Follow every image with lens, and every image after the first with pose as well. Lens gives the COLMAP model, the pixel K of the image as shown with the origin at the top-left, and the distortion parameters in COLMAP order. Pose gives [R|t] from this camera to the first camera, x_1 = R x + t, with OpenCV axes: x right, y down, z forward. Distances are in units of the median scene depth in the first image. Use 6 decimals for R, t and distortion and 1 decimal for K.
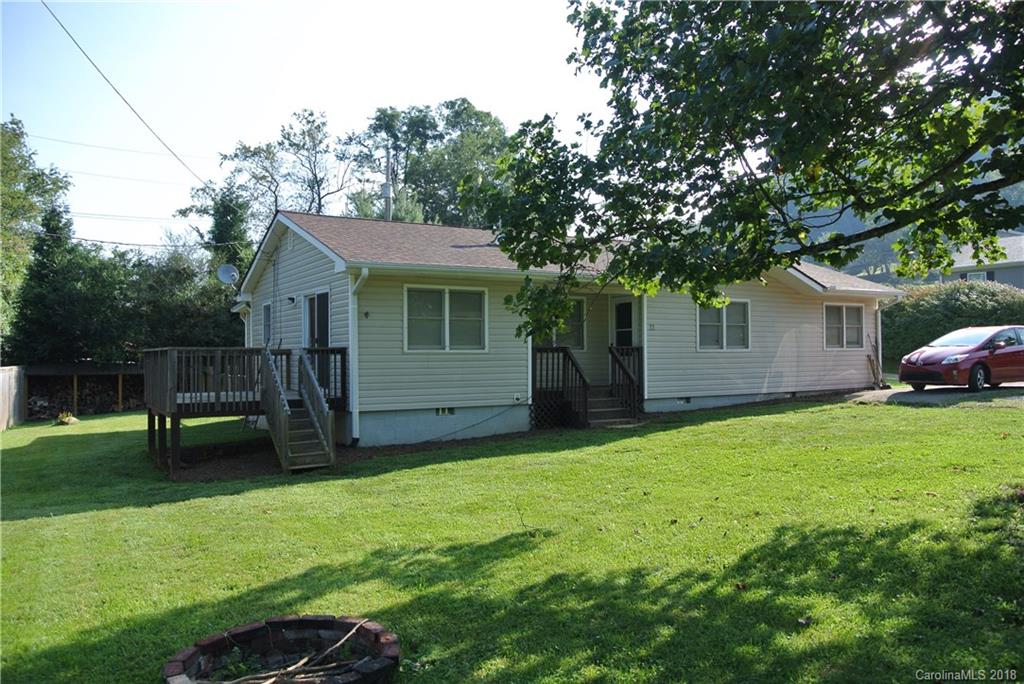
lens RADIAL K [[981.2, 0, 515.8], [0, 981.2, 340.0], [0, 0, 1]] dist [0.010280, 0.005223]
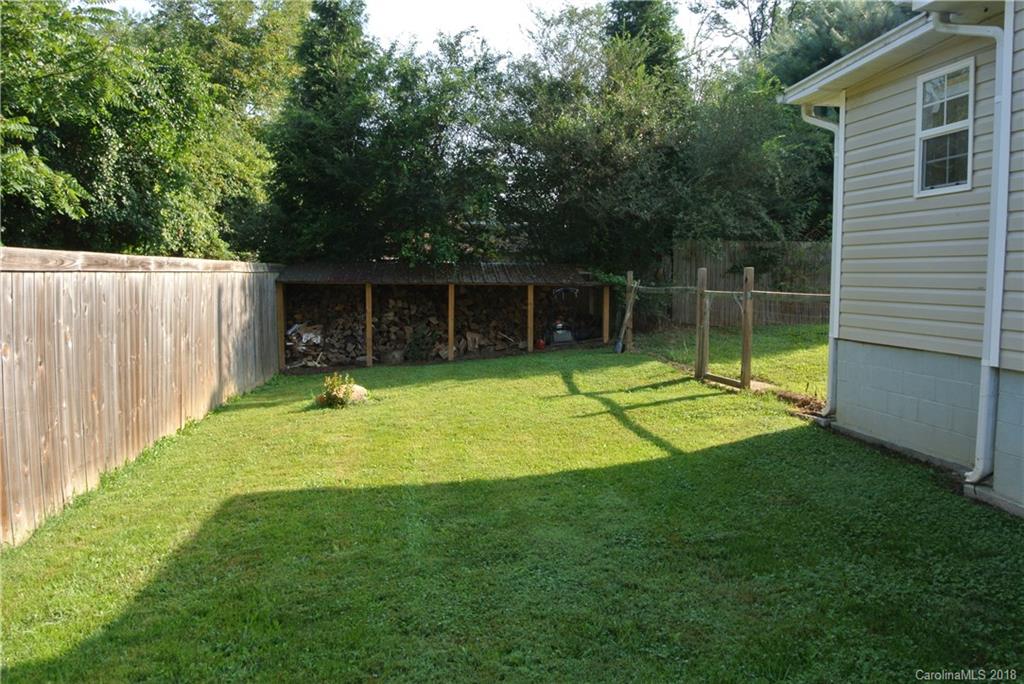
lens RADIAL K [[799.7, 0, 509.6], [0, 799.7, 340.2], [0, 0, 1]] dist [-0.066706, 0.005481]
pose [[0.962484, 0.036922, -0.268815, -0.265139], [-0.007854, 0.994075, 0.108417, 0.019032], [0.271225, -0.102238, 0.957071, 0.620821]]
